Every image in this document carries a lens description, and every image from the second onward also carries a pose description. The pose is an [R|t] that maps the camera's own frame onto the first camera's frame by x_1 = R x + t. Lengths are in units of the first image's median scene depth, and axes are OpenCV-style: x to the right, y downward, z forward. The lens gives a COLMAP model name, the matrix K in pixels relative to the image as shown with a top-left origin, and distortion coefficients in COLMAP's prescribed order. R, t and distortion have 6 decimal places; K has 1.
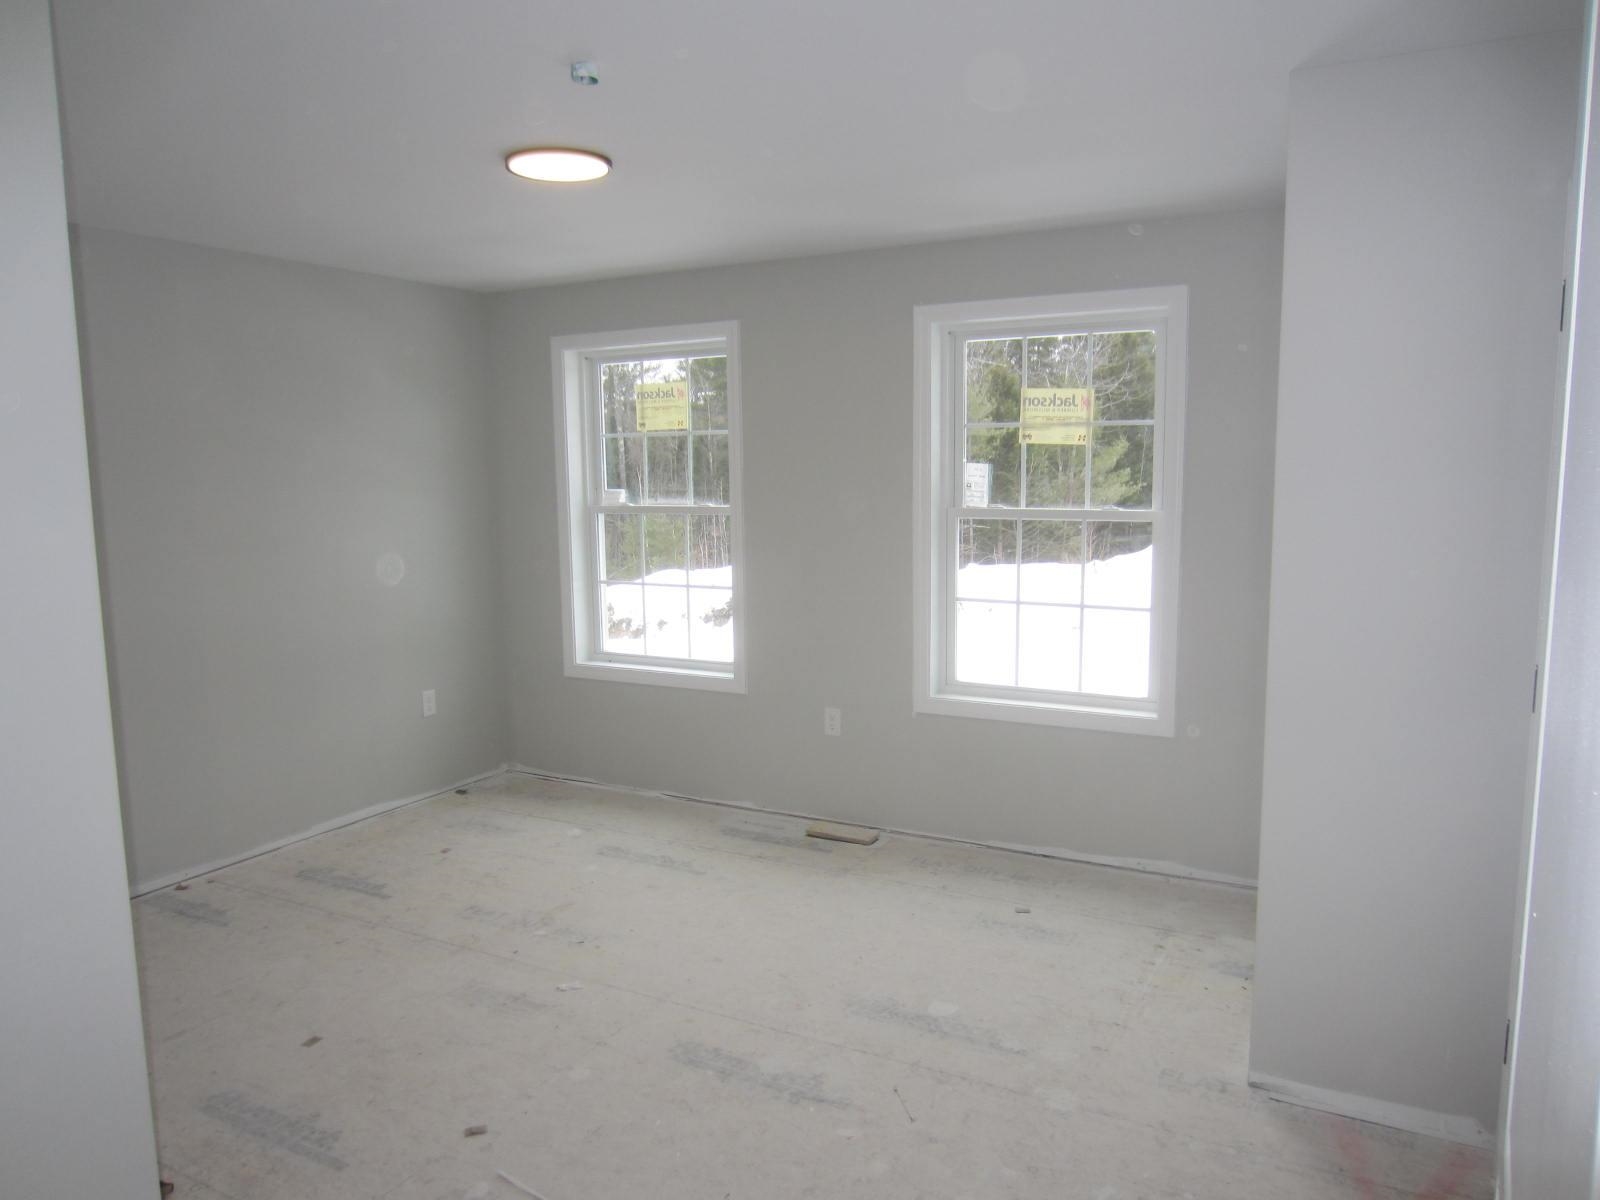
lens RADIAL K [[1137.4, 0, 805.7], [0, 1137.4, 609.3], [0, 0, 1]] dist [-0.008574, -0.002933]
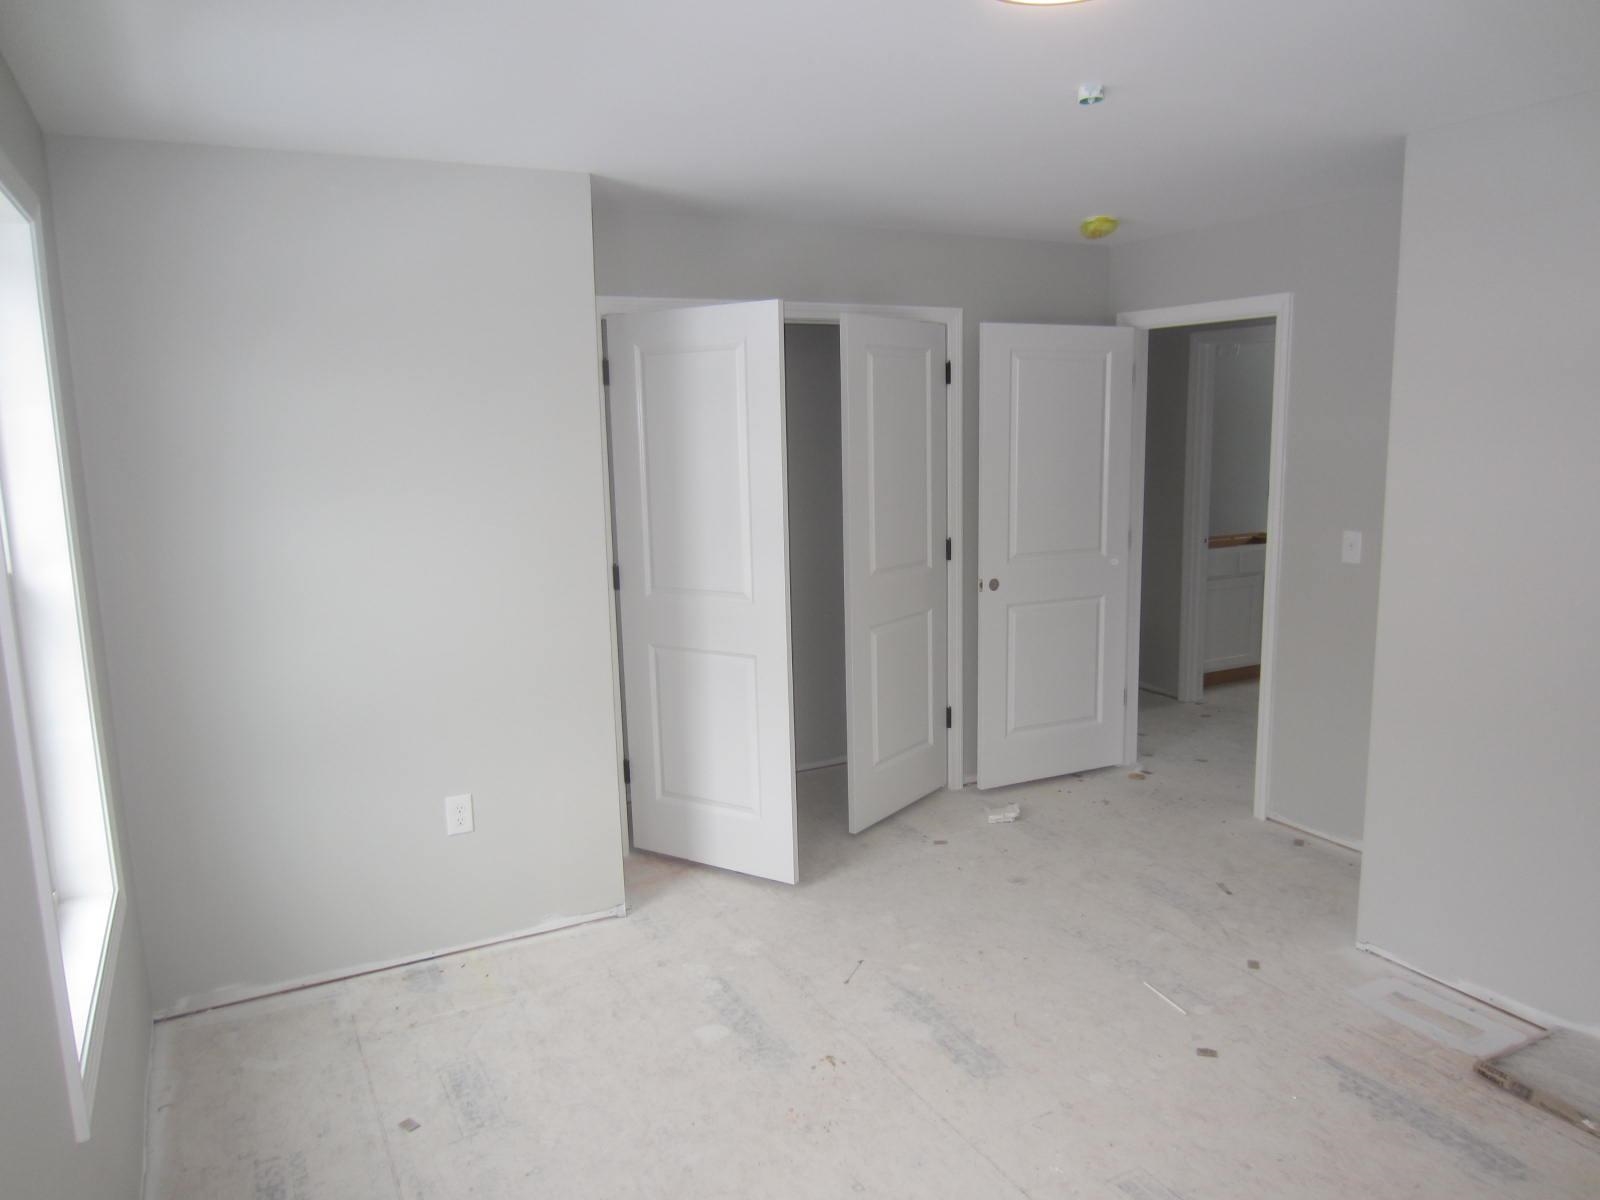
lens RADIAL K [[1137.4, 0, 805.7], [0, 1137.4, 609.3], [0, 0, 1]] dist [-0.008574, -0.002933]
pose [[-0.831849, -0.058552, 0.551905, -0.501591], [0.103112, 0.960802, 0.257346, -0.254221], [-0.545340, 0.270981, -0.793205, 1.798146]]
